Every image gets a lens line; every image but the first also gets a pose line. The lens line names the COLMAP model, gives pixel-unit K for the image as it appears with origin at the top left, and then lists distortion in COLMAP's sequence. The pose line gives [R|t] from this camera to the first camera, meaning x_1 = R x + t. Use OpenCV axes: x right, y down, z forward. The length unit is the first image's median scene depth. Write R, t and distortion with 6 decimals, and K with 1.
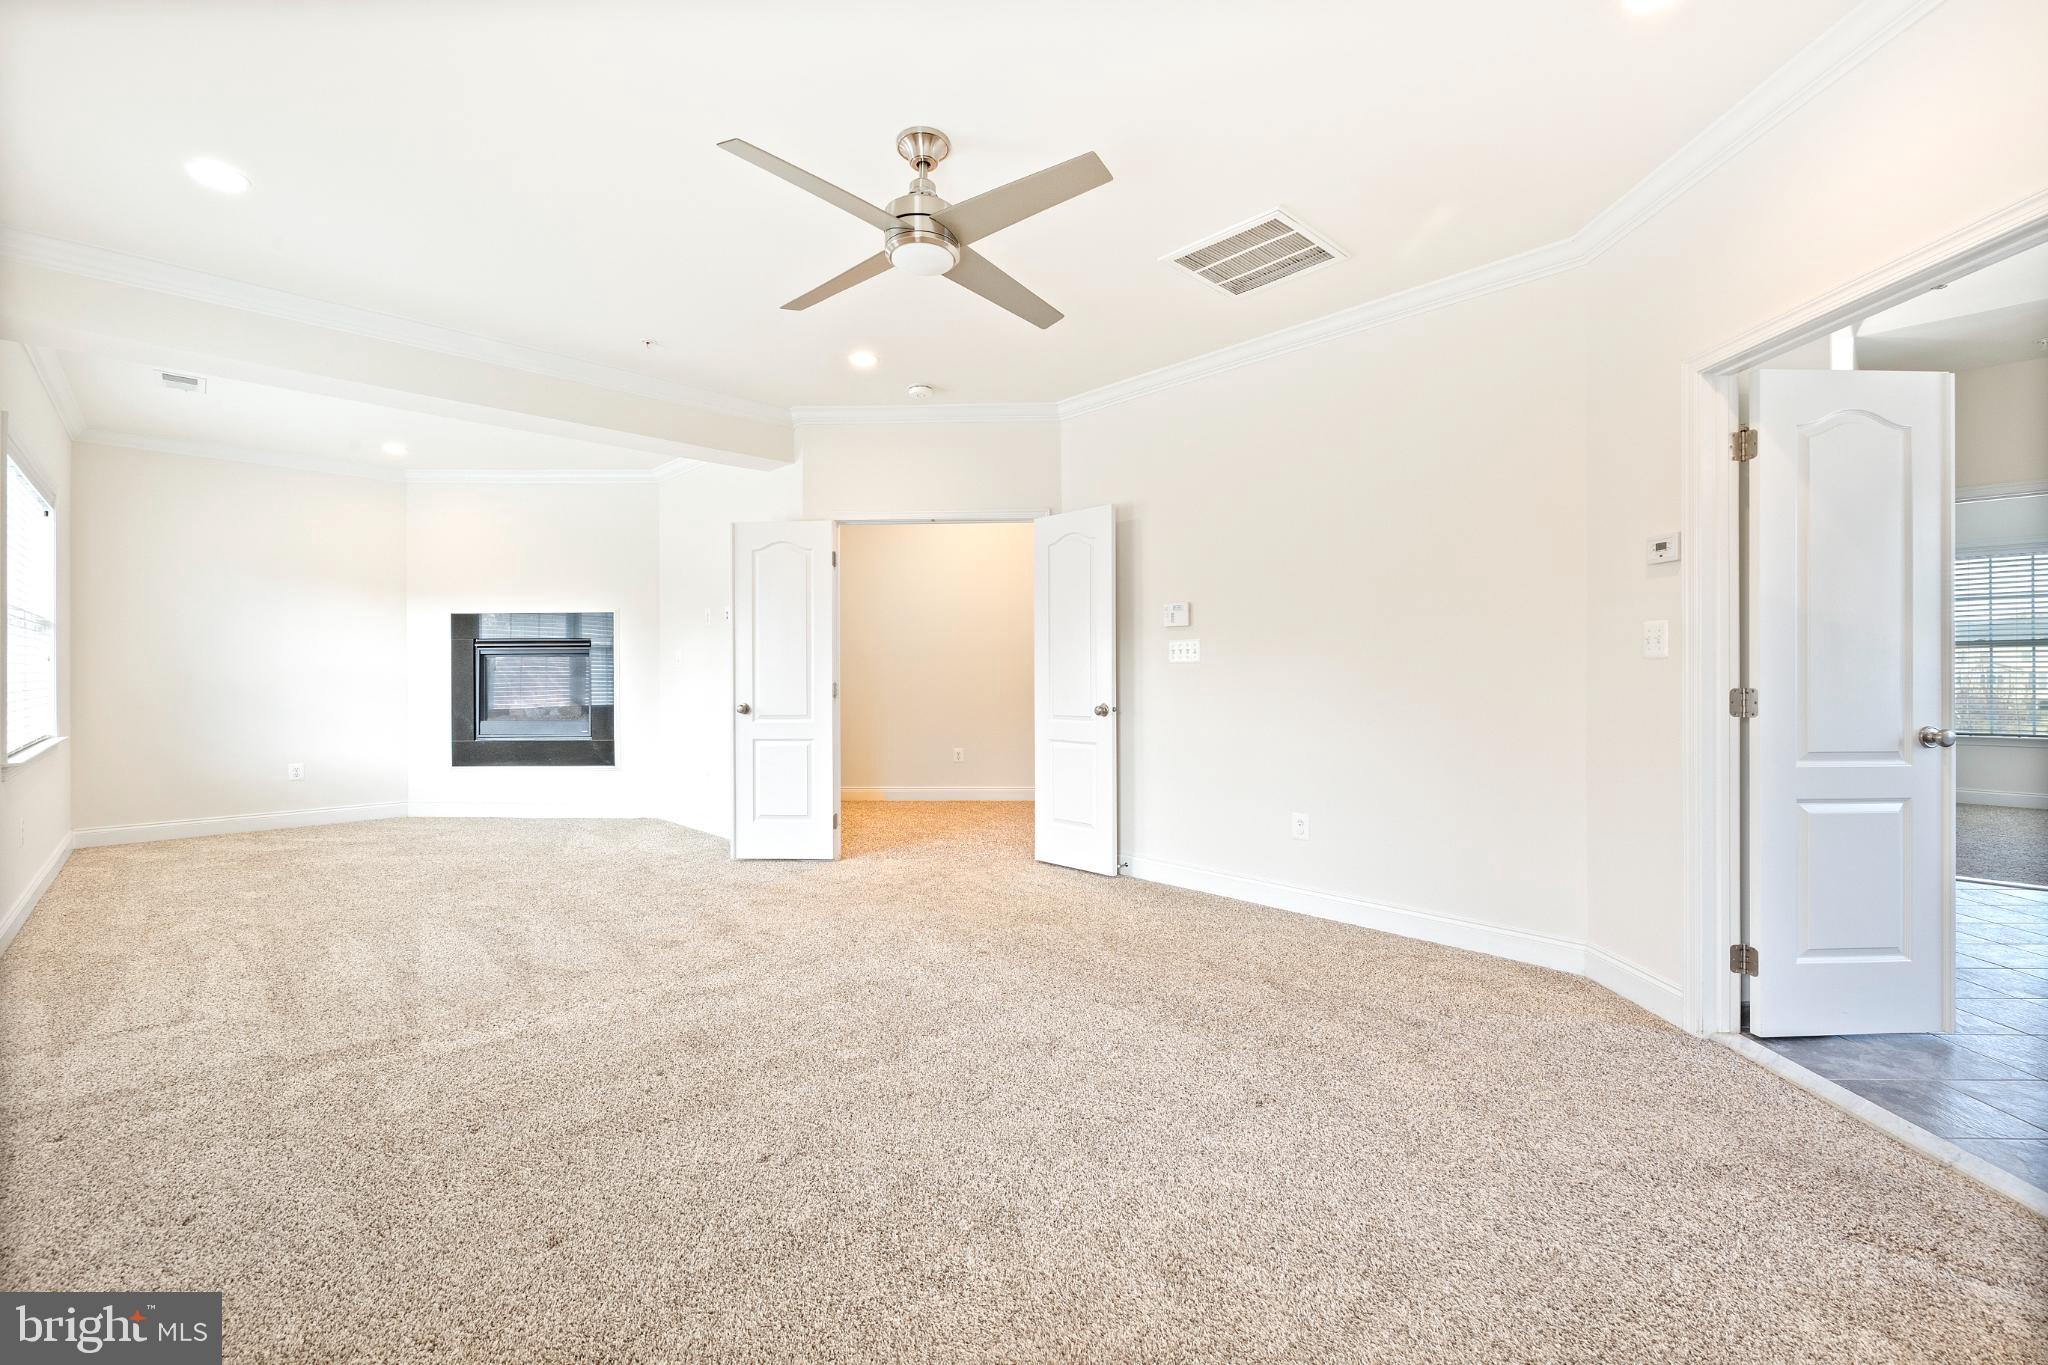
lens RADIAL K [[866.5, 0, 1017.7], [0, 866.5, 680.5], [0, 0, 1]] dist [0.001590, -0.000055]
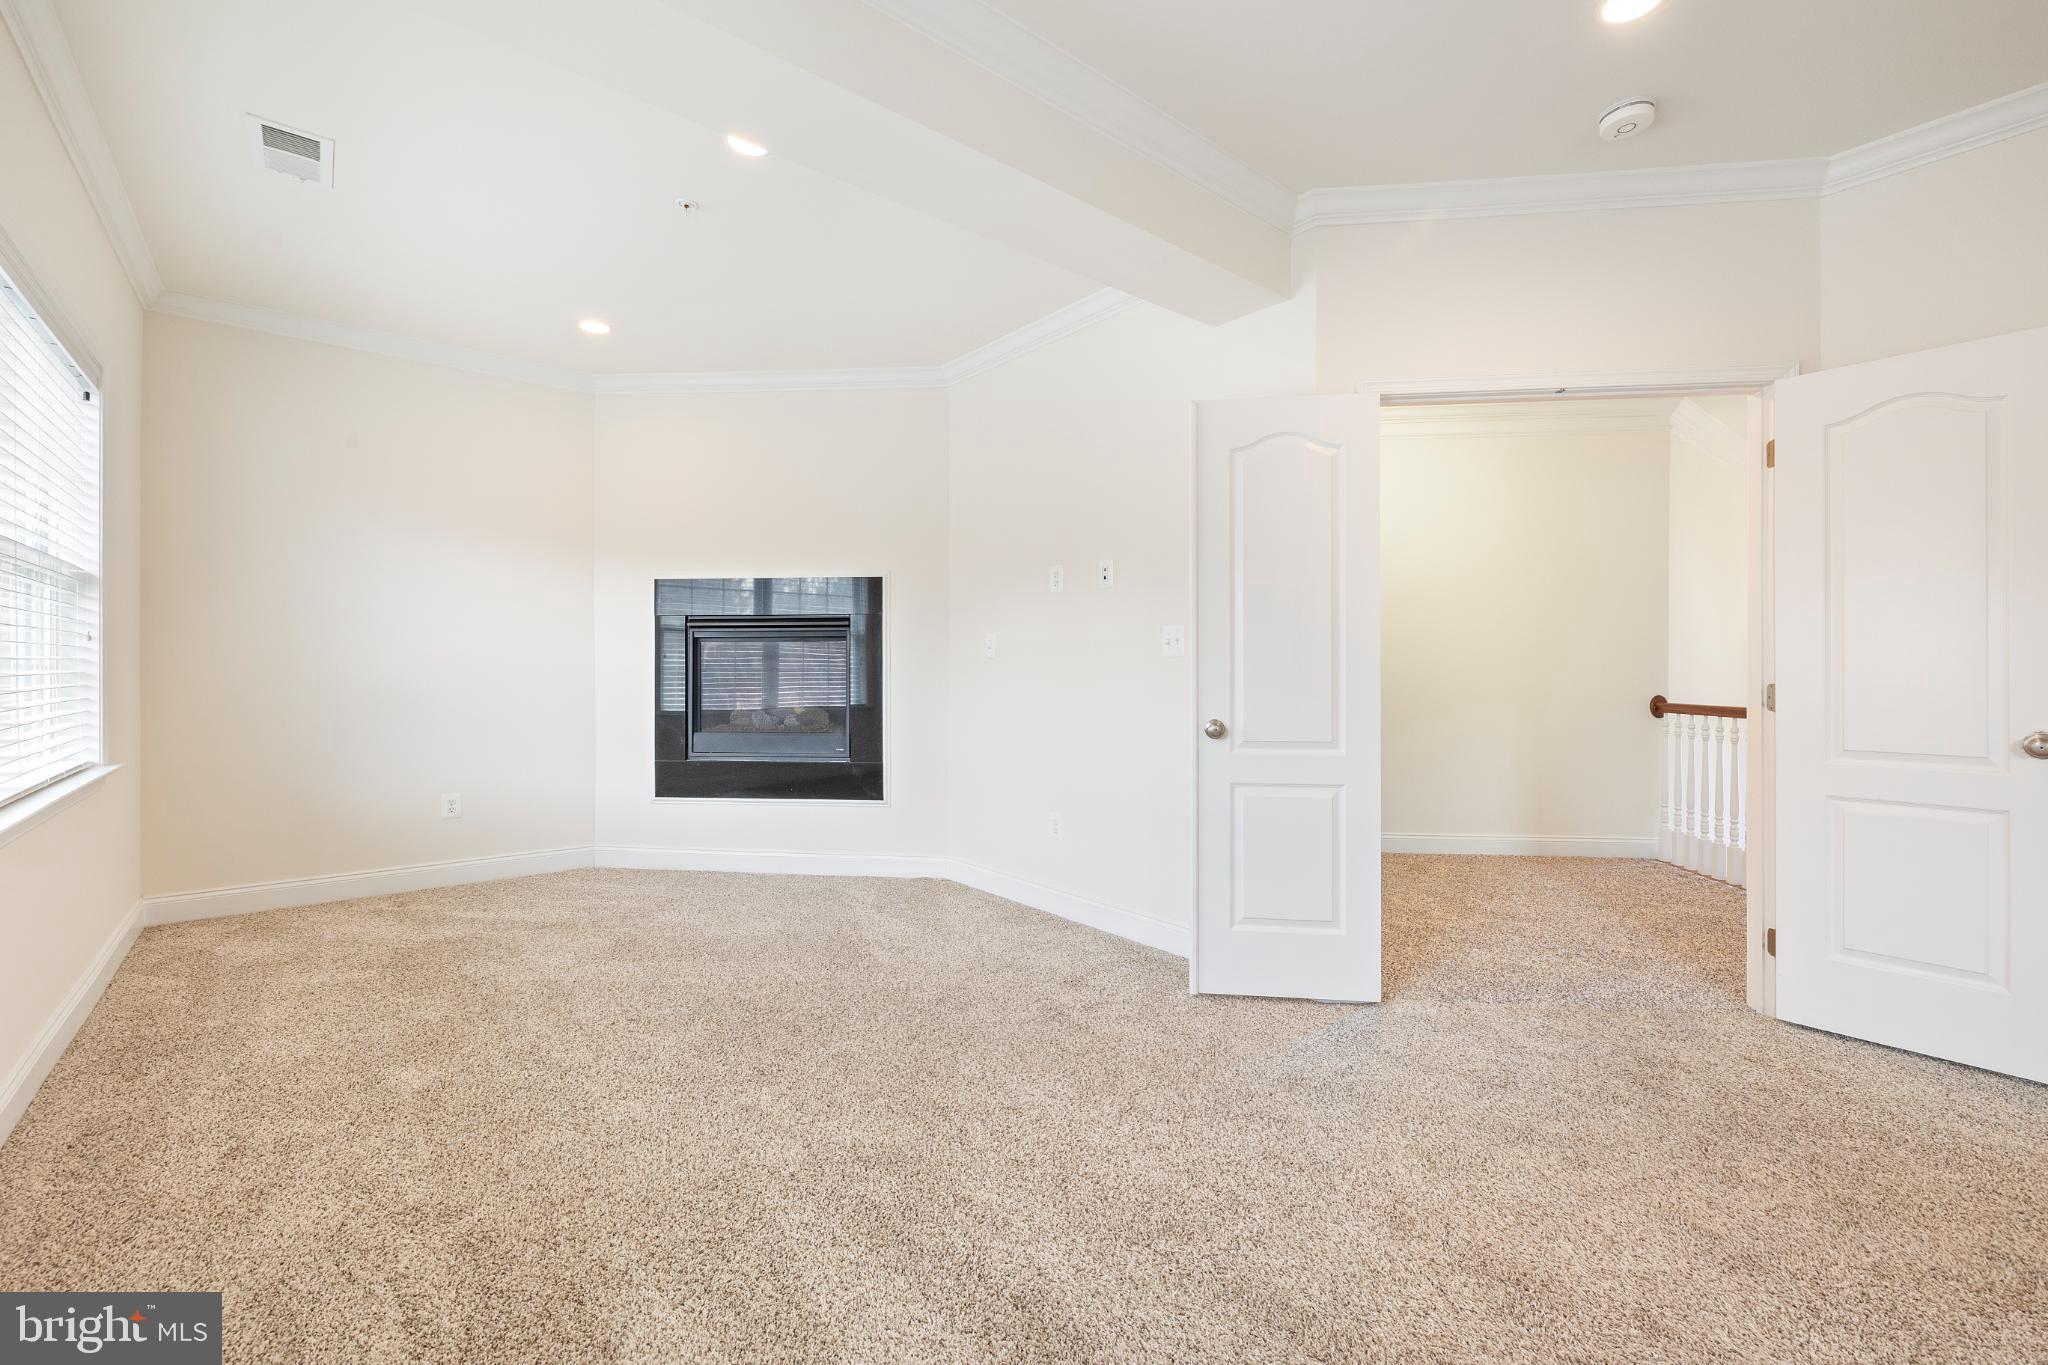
lens RADIAL K [[882.8, 0, 1029.1], [0, 882.8, 678.8], [0, 0, 1]] dist [0.000703, -0.000259]
pose [[0.996716, 0.006058, -0.080745, -0.343707], [-0.005688, 0.999972, 0.004806, -0.002201], [0.080772, -0.004331, 0.996723, 0.364904]]
